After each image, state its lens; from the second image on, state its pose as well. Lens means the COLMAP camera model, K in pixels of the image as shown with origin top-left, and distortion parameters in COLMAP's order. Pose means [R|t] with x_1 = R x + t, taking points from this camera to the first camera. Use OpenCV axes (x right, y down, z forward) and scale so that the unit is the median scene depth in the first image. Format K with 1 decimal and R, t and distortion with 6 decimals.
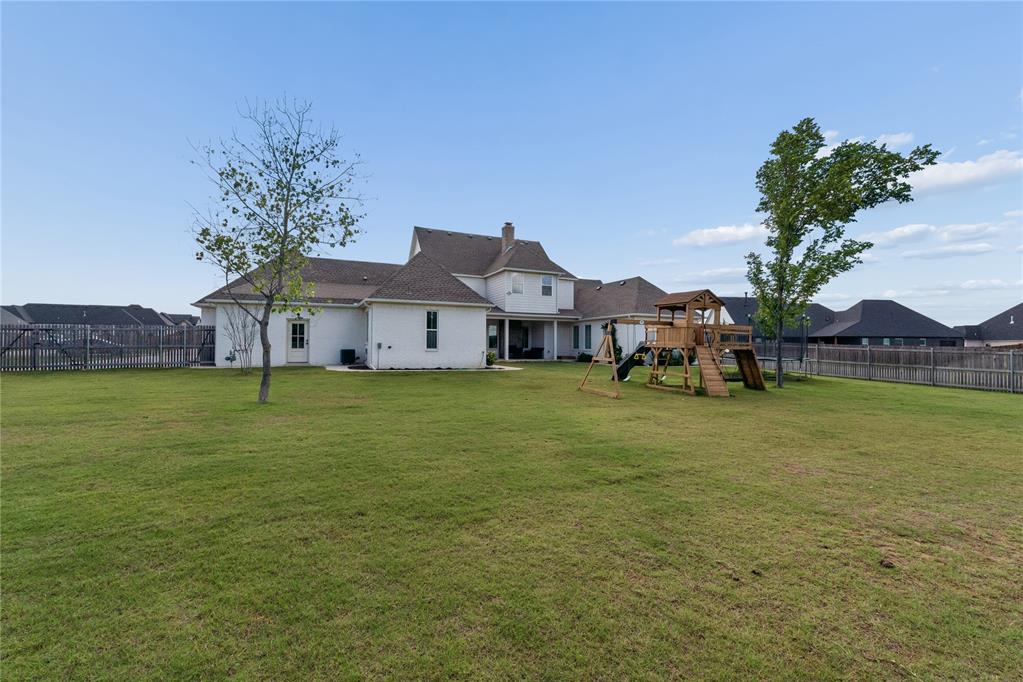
lens RADIAL K [[427.0, 0, 511.5], [0, 427.0, 341.0], [0, 0, 1]] dist [0.004517, -0.000609]
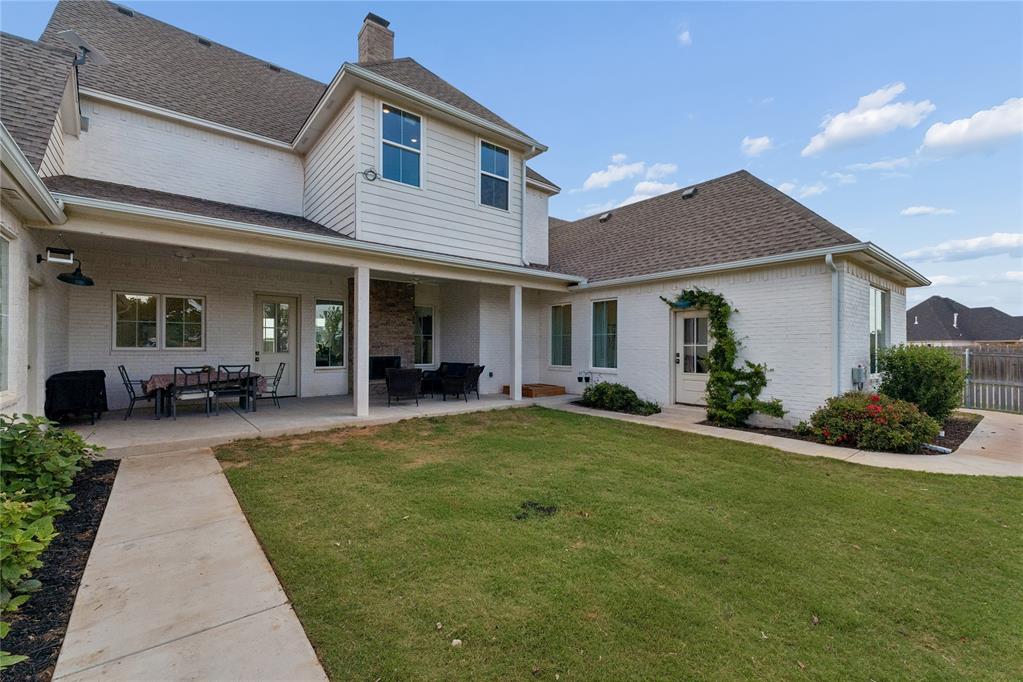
lens RADIAL K [[427.0, 0, 511.5], [0, 427.0, 341.0], [0, 0, 1]] dist [0.004517, -0.000609]
pose [[0.966775, 0.000019, 0.255628, 0.011342], [-0.000294, 0.999999, 0.001039, -0.004305], [-0.255628, -0.001080, 0.966775, 0.664460]]
